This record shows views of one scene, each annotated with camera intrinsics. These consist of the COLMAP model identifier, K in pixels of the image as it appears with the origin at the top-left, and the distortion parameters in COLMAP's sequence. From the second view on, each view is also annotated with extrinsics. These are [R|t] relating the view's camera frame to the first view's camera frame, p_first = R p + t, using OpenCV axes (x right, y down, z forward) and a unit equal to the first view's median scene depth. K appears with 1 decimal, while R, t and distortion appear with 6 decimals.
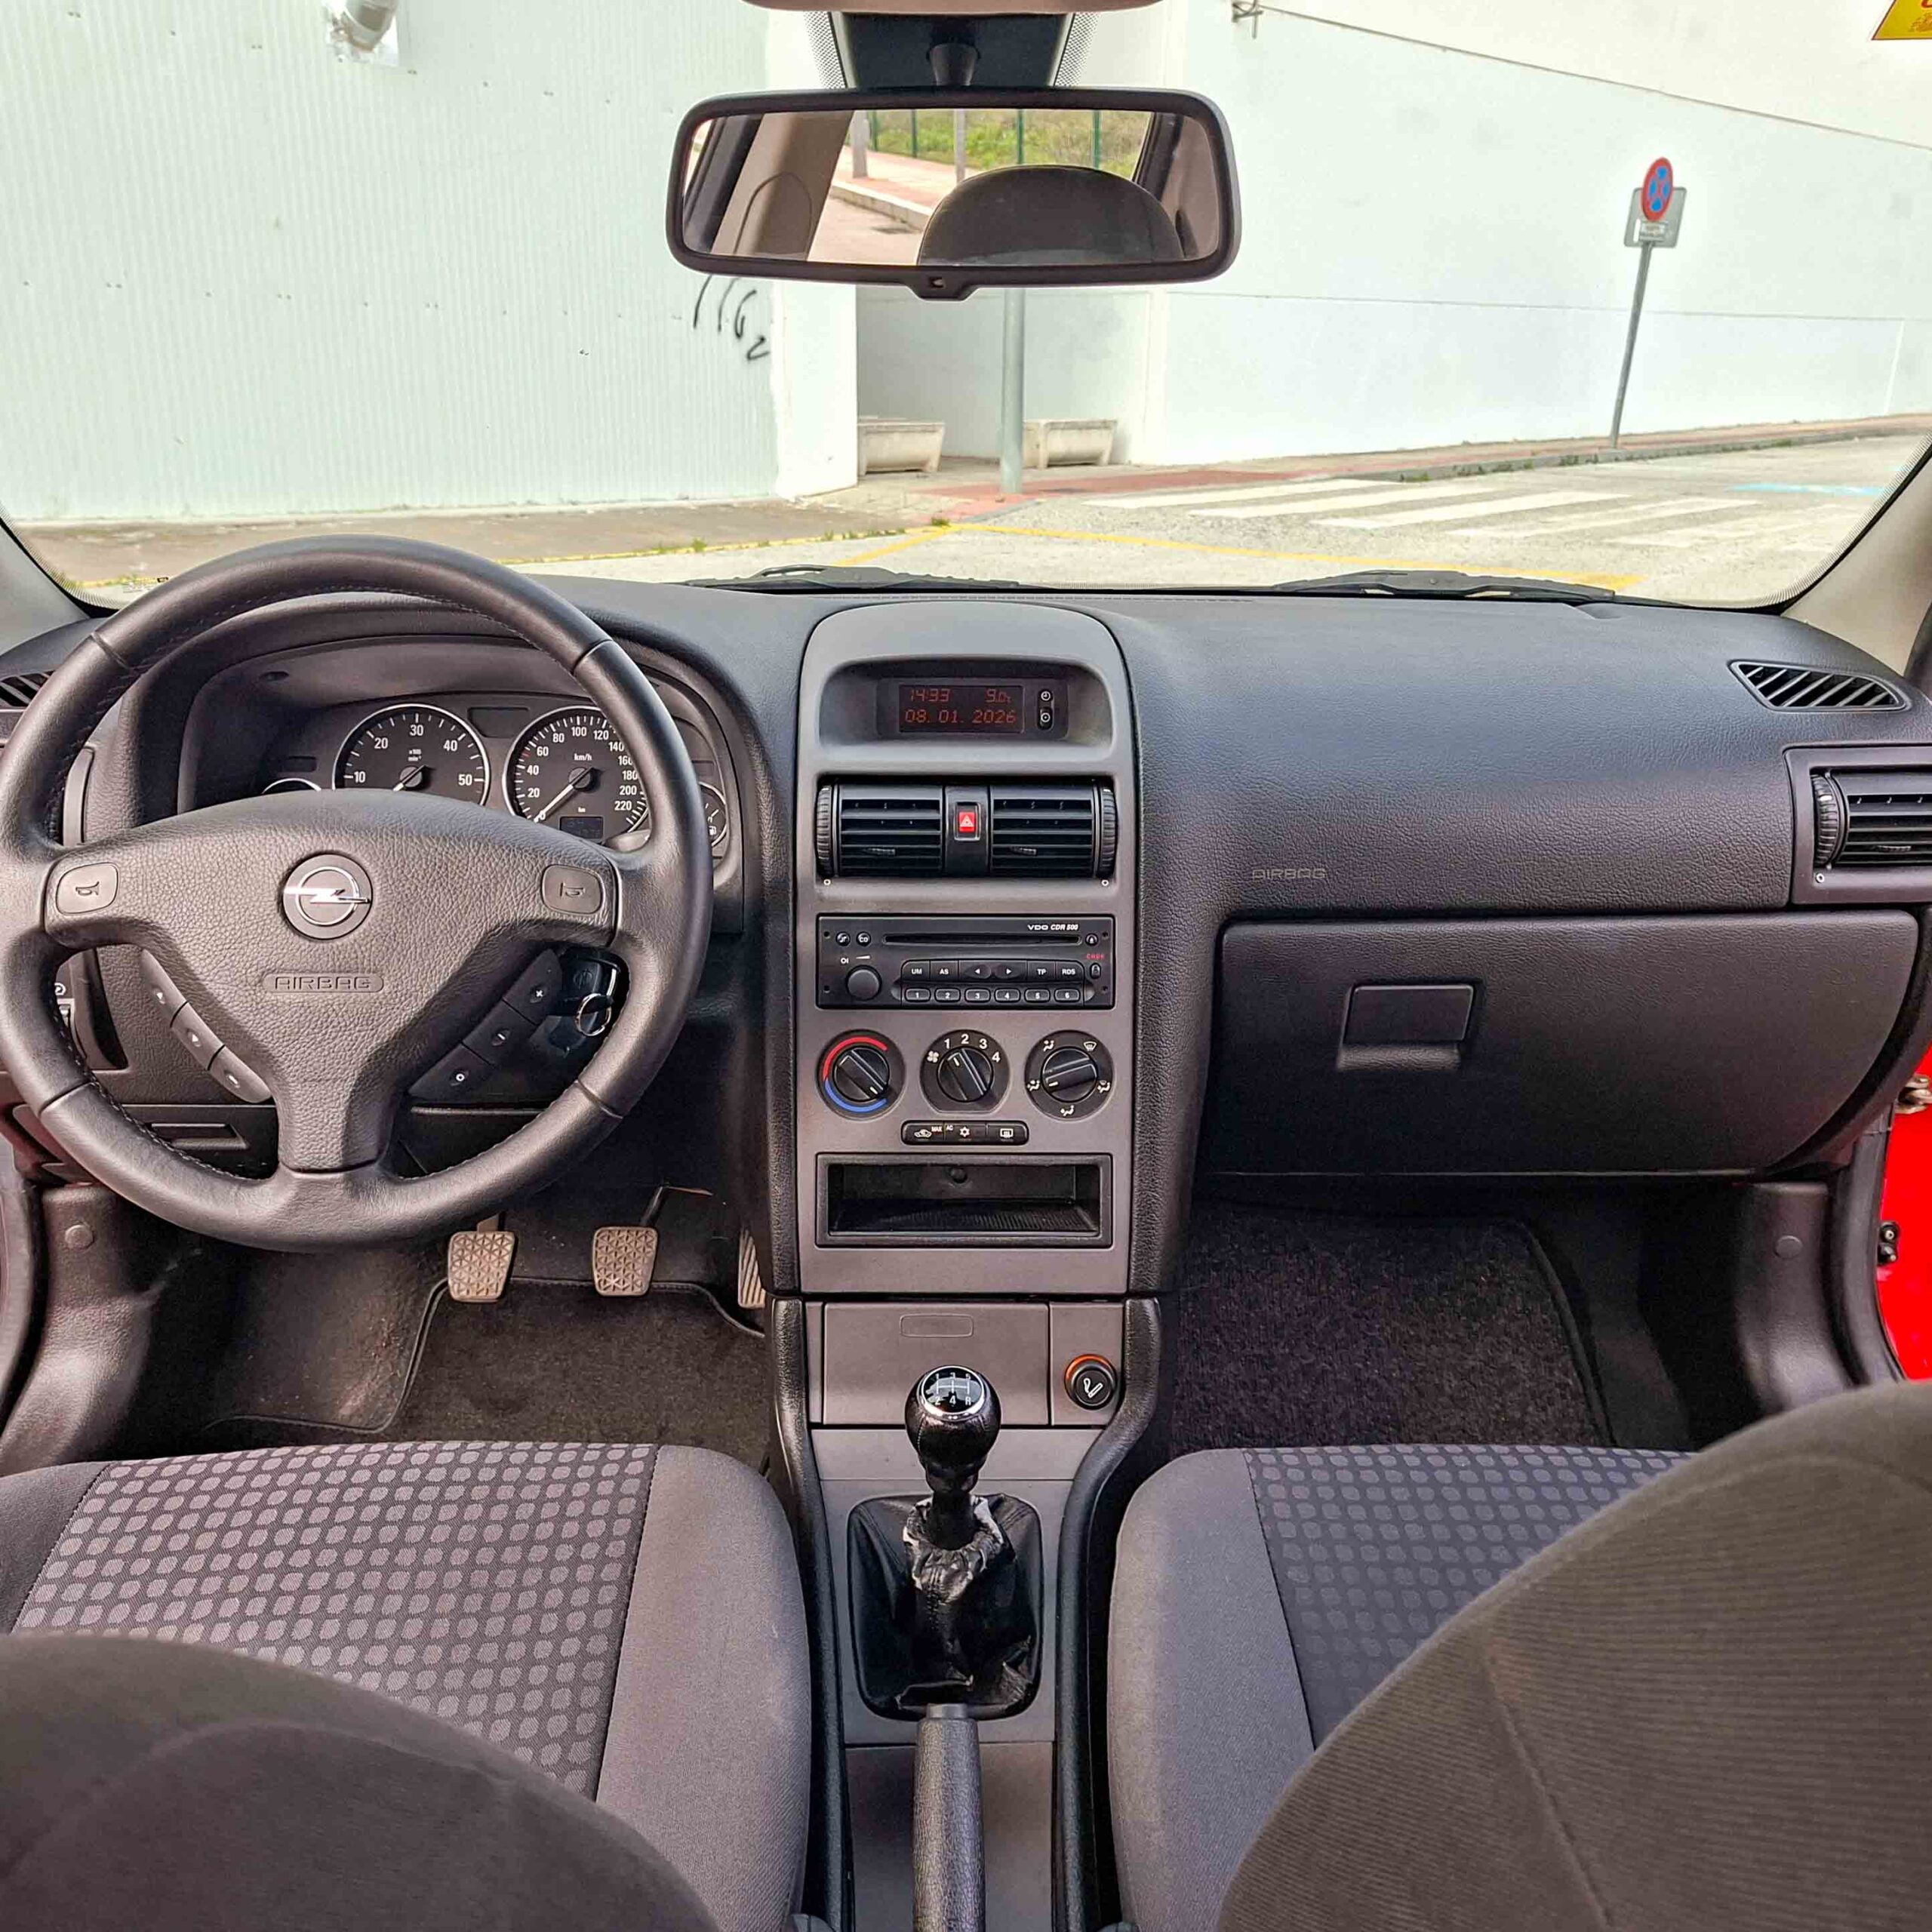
lens RADIAL K [[1795.4, 0, 960.6], [0, 1795.4, 949.6], [0, 0, 1]] dist [0.241978, -0.294971]
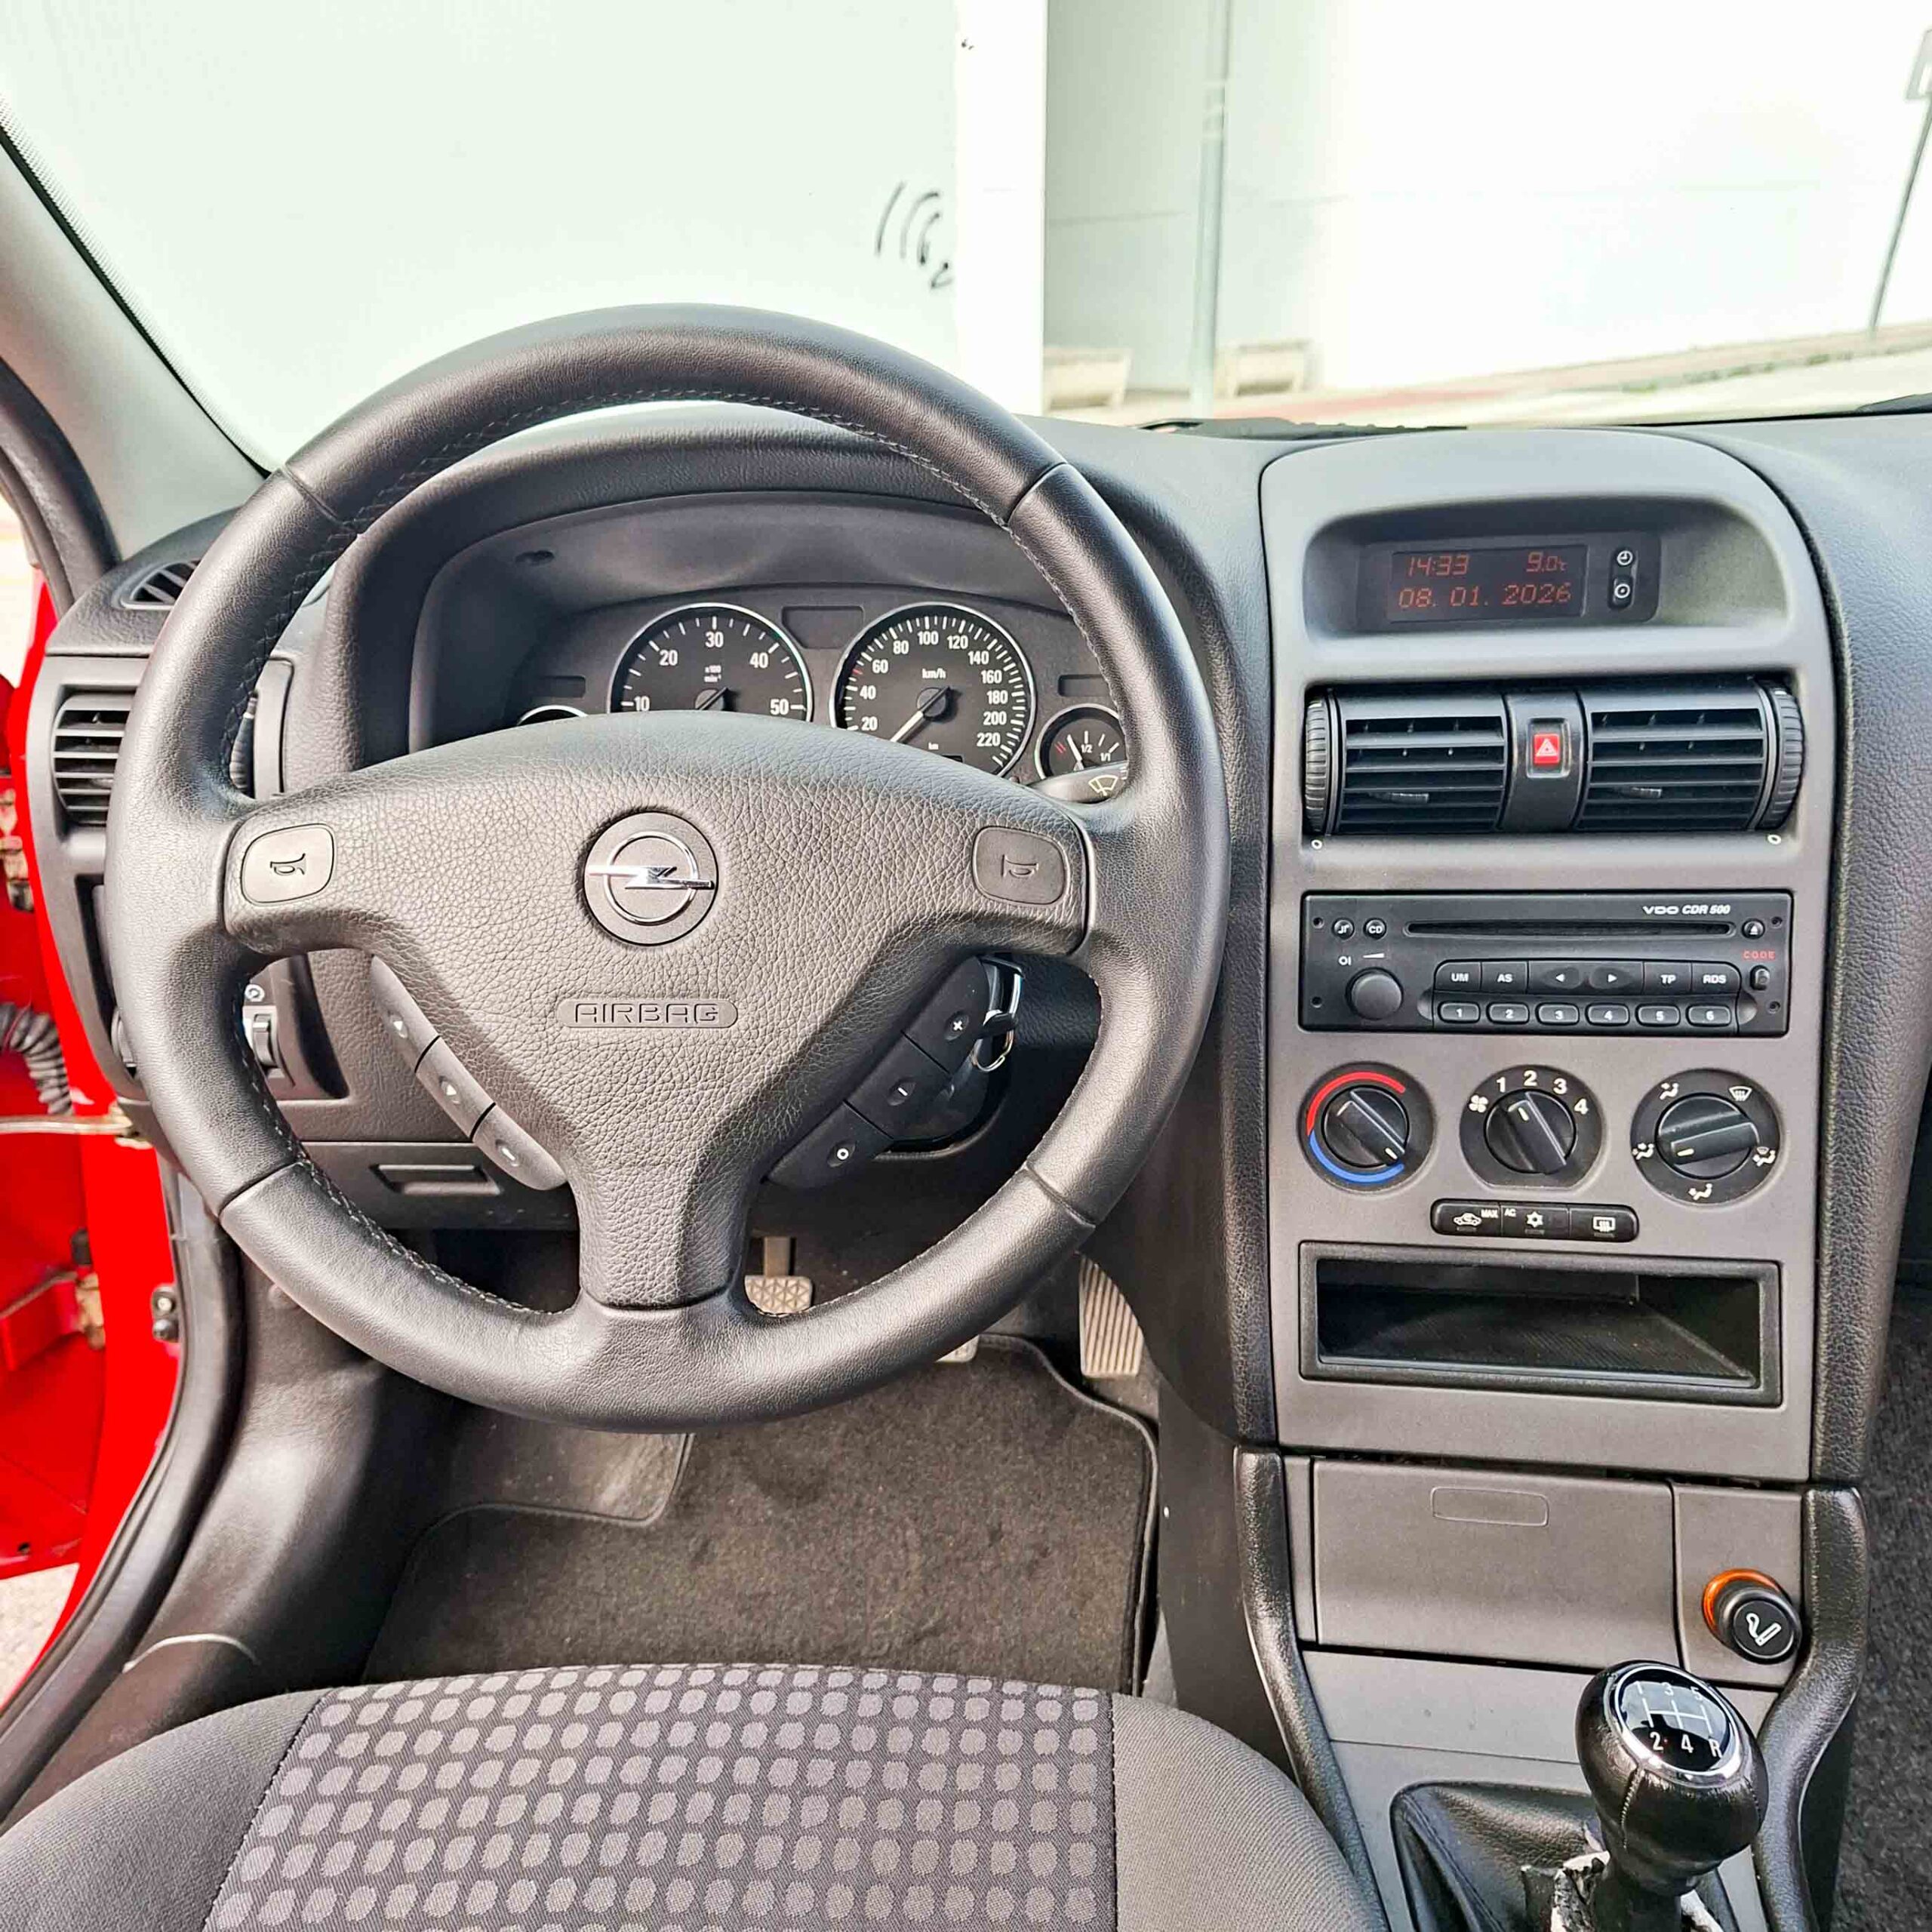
lens RADIAL K [[1740.8, 0, 966.0], [0, 1740.8, 966.0], [0, 0, 1]] dist [0.310860, -0.169917]
pose [[0.996480, 0.002436, -0.083797, -0.150467], [0.000934, 0.999193, 0.040156, -0.018567], [0.083827, -0.040093, 0.995673, 0.326335]]
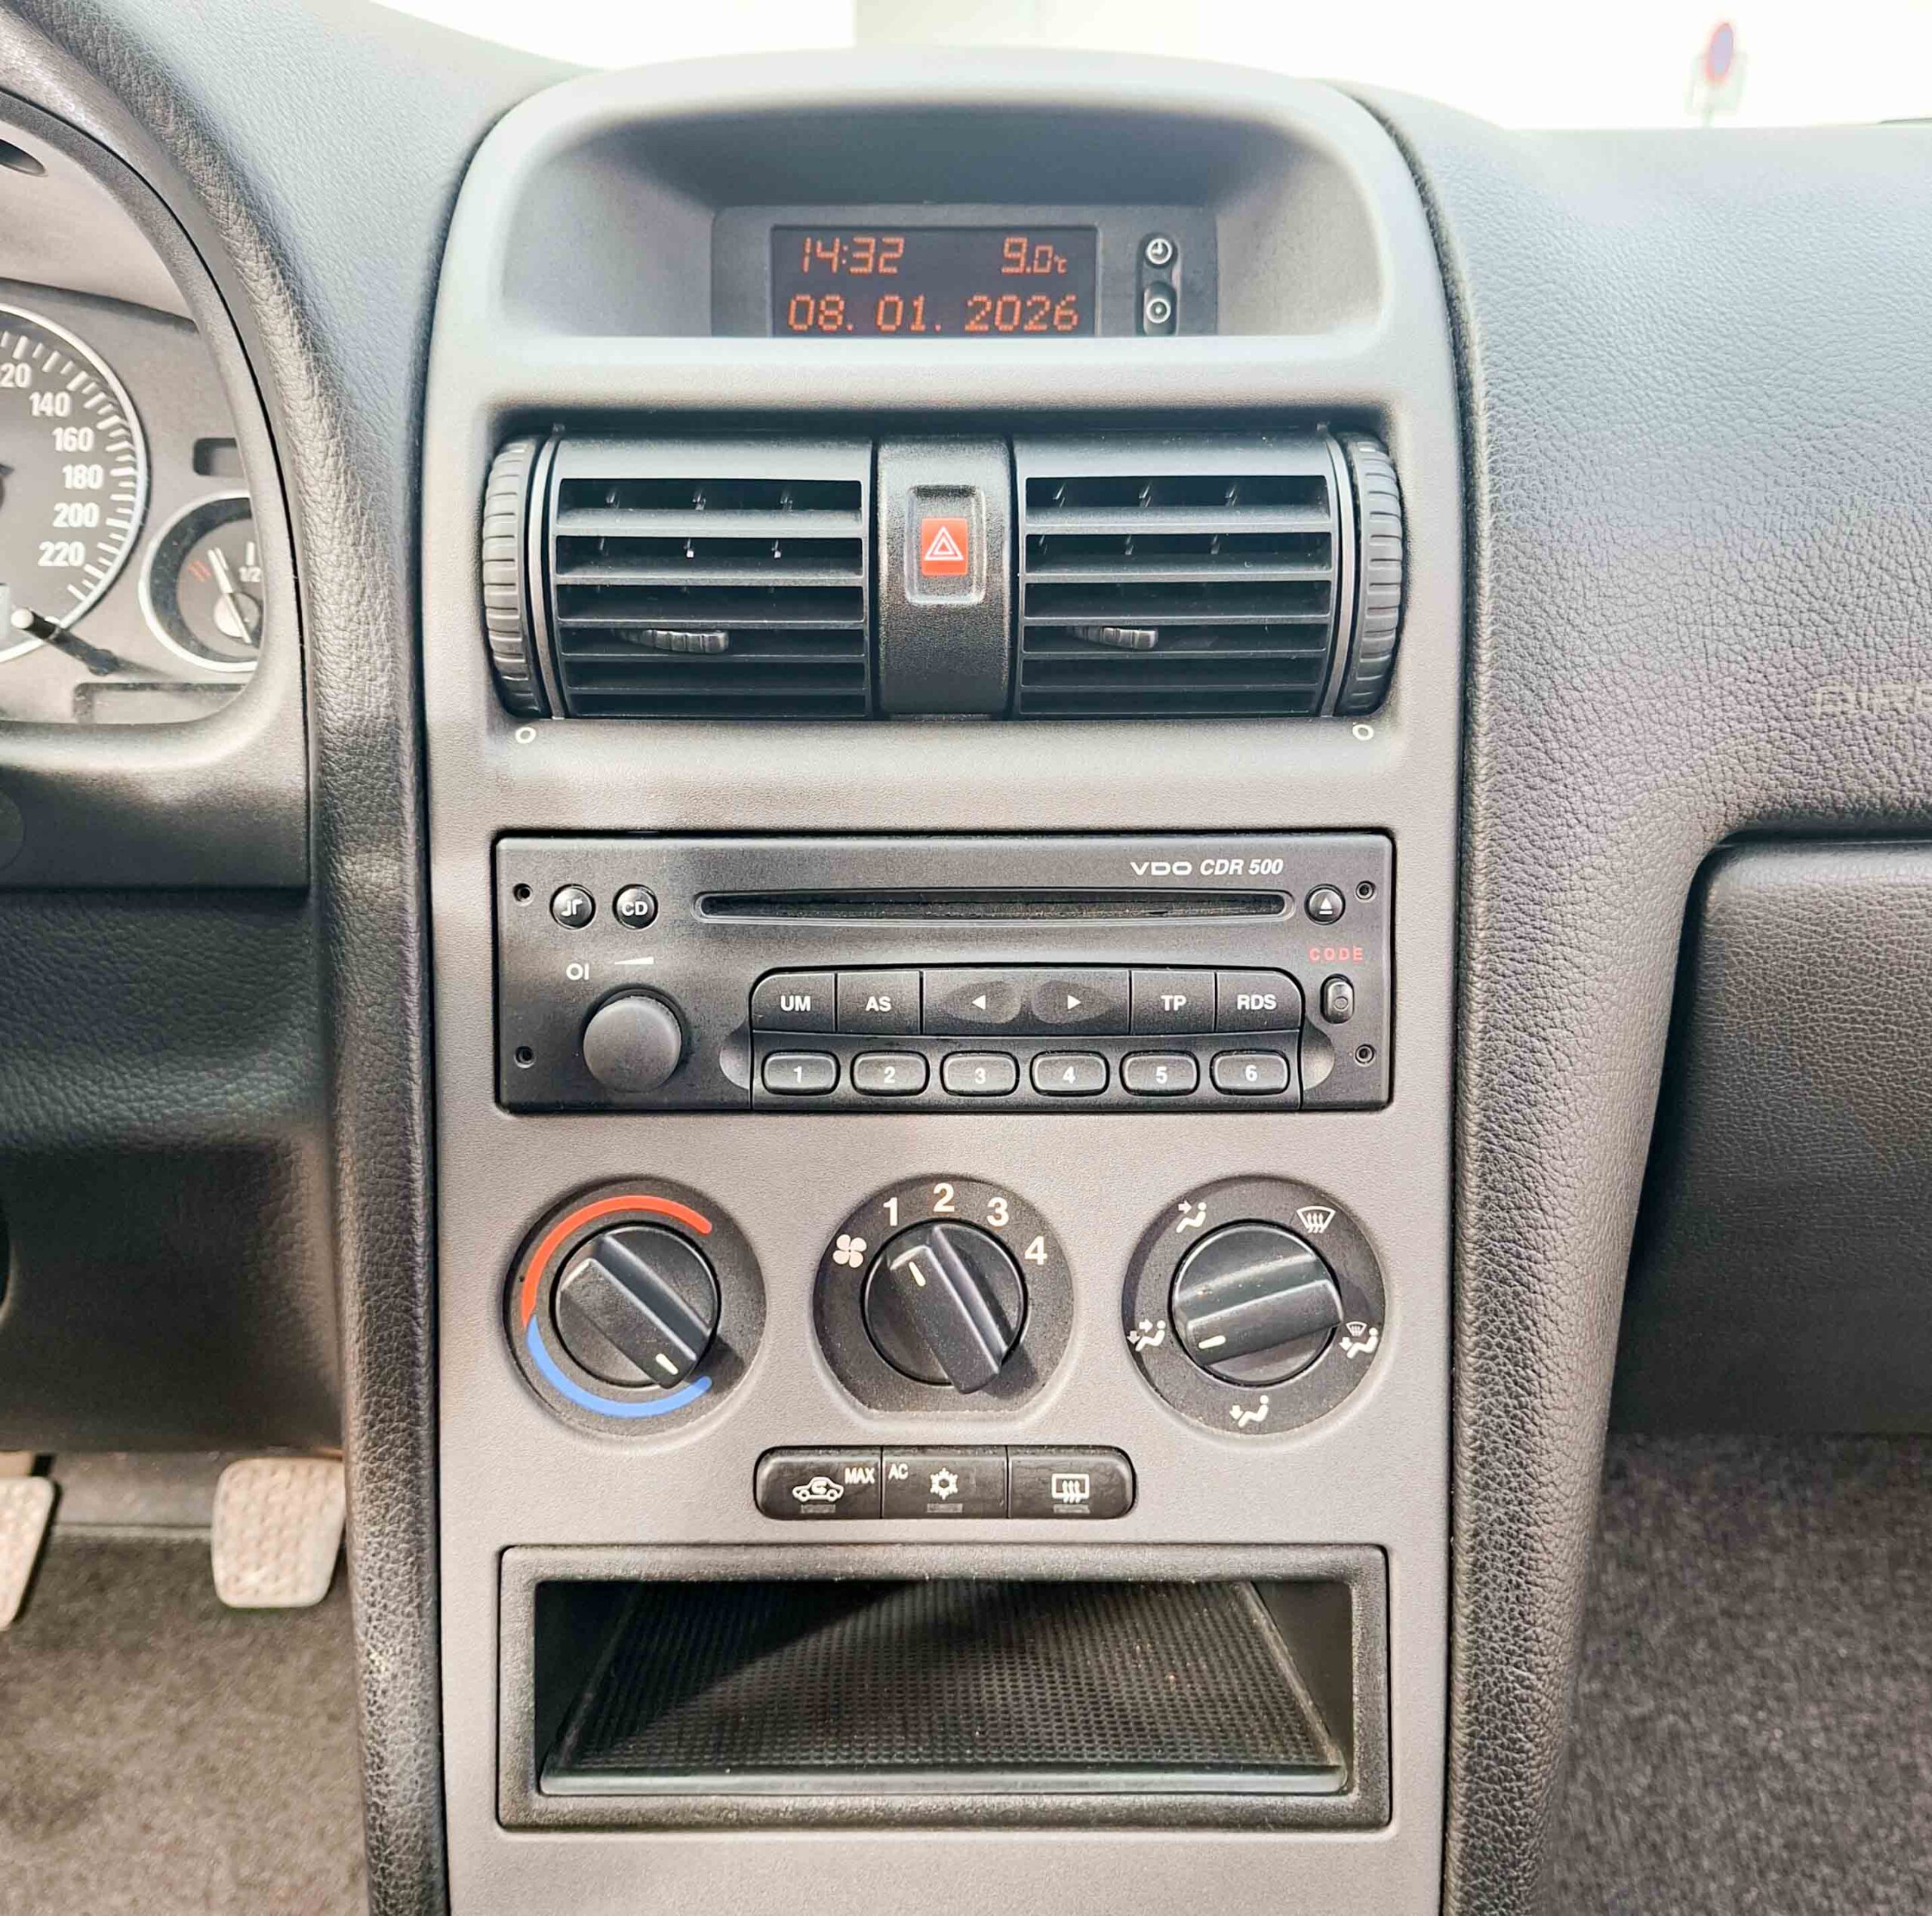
lens RADIAL K [[1796.2, 0, 972.0], [0, 1796.2, 925.8], [0, 0, 1]] dist [0.226906, -0.341260]
pose [[0.999980, -0.006243, -0.000422, 0.008195], [0.006253, 0.999605, 0.027416, -0.010944], [0.000250, -0.027418, 0.999624, 0.663545]]
